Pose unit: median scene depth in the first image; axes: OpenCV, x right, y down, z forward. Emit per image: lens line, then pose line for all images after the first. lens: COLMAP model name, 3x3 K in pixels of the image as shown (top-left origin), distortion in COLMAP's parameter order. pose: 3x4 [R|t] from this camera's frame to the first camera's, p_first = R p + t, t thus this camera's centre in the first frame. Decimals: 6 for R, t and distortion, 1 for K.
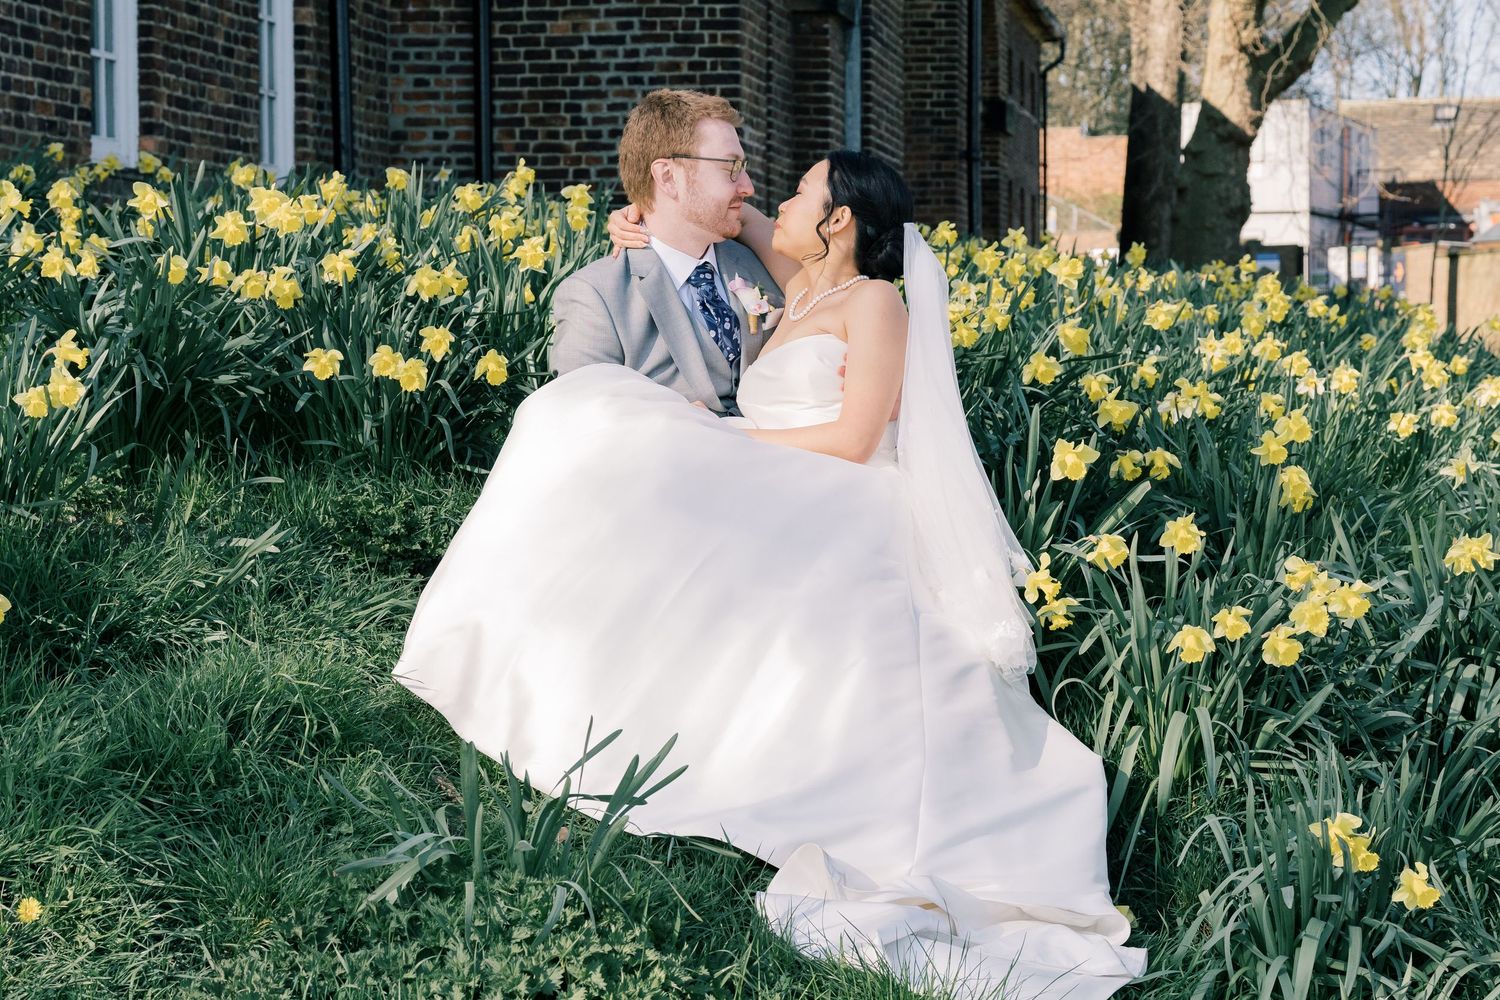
lens RADIAL K [[3104.7, 0, 755.8], [0, 3104.7, 503.6], [0, 0, 1]] dist [0.070710, 0.000000]
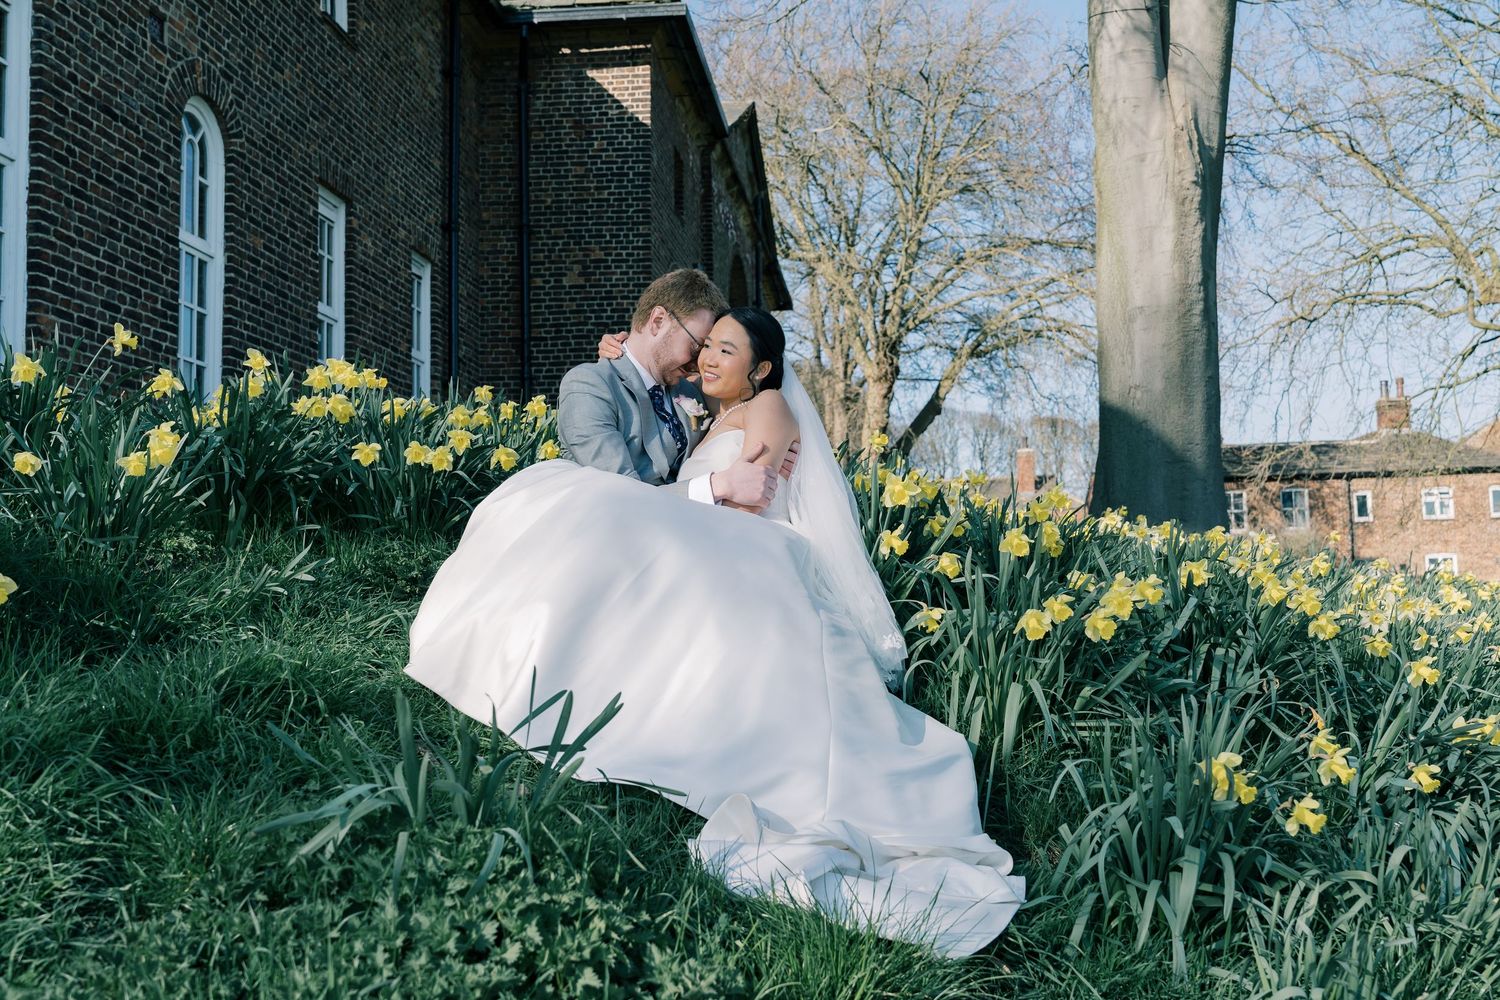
lens RADIAL K [[1331.7, 0, 738.2], [0, 1331.7, 492.2], [0, 0, 1]] dist [-0.001568, 0.004046]
pose [[0.998127, -0.011647, 0.060053, -0.010629], [0.019445, 0.991199, -0.130942, 0.069121], [-0.057999, 0.131865, 0.989569, 0.538042]]
